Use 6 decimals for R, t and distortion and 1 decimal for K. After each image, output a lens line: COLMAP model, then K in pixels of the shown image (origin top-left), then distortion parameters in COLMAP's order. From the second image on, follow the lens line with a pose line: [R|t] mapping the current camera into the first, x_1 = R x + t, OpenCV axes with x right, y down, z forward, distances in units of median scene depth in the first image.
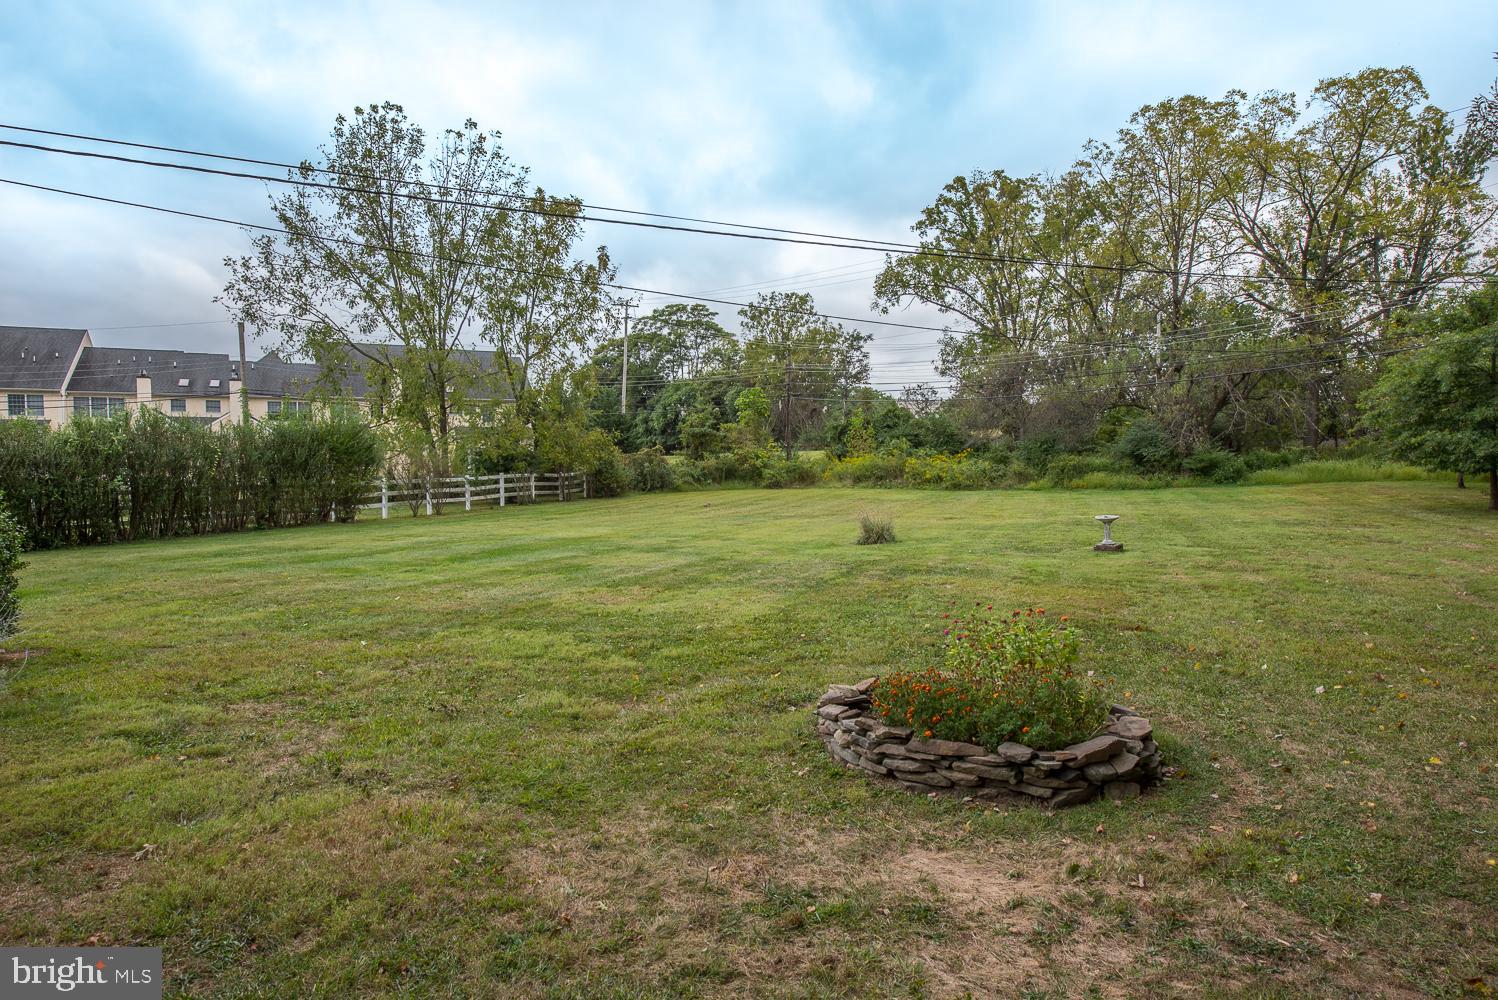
lens RADIAL K [[934.4, 0, 751.0], [0, 934.4, 494.2], [0, 0, 1]] dist [-0.000750, -0.000436]
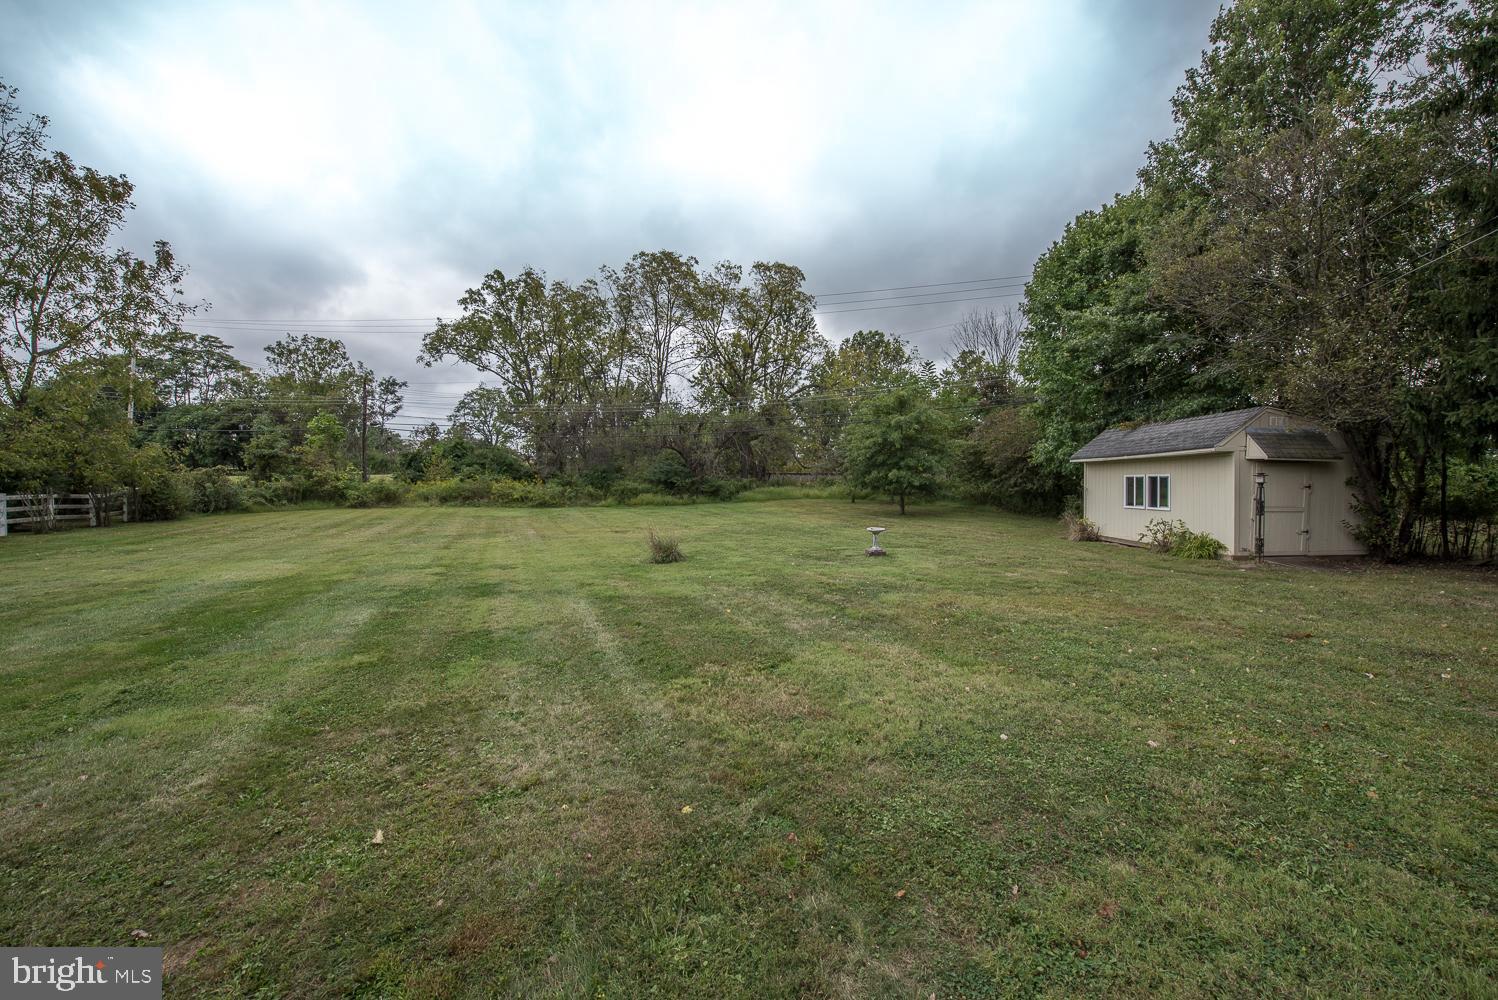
lens RADIAL K [[601.4, 0, 753.0], [0, 601.4, 496.4], [0, 0, 1]] dist [-0.017206, -0.000409]
pose [[0.741057, -0.001255, 0.671441, -0.109515], [0.013764, 0.999817, -0.013322, -0.004449], [-0.671301, 0.019114, 0.740938, 0.187400]]
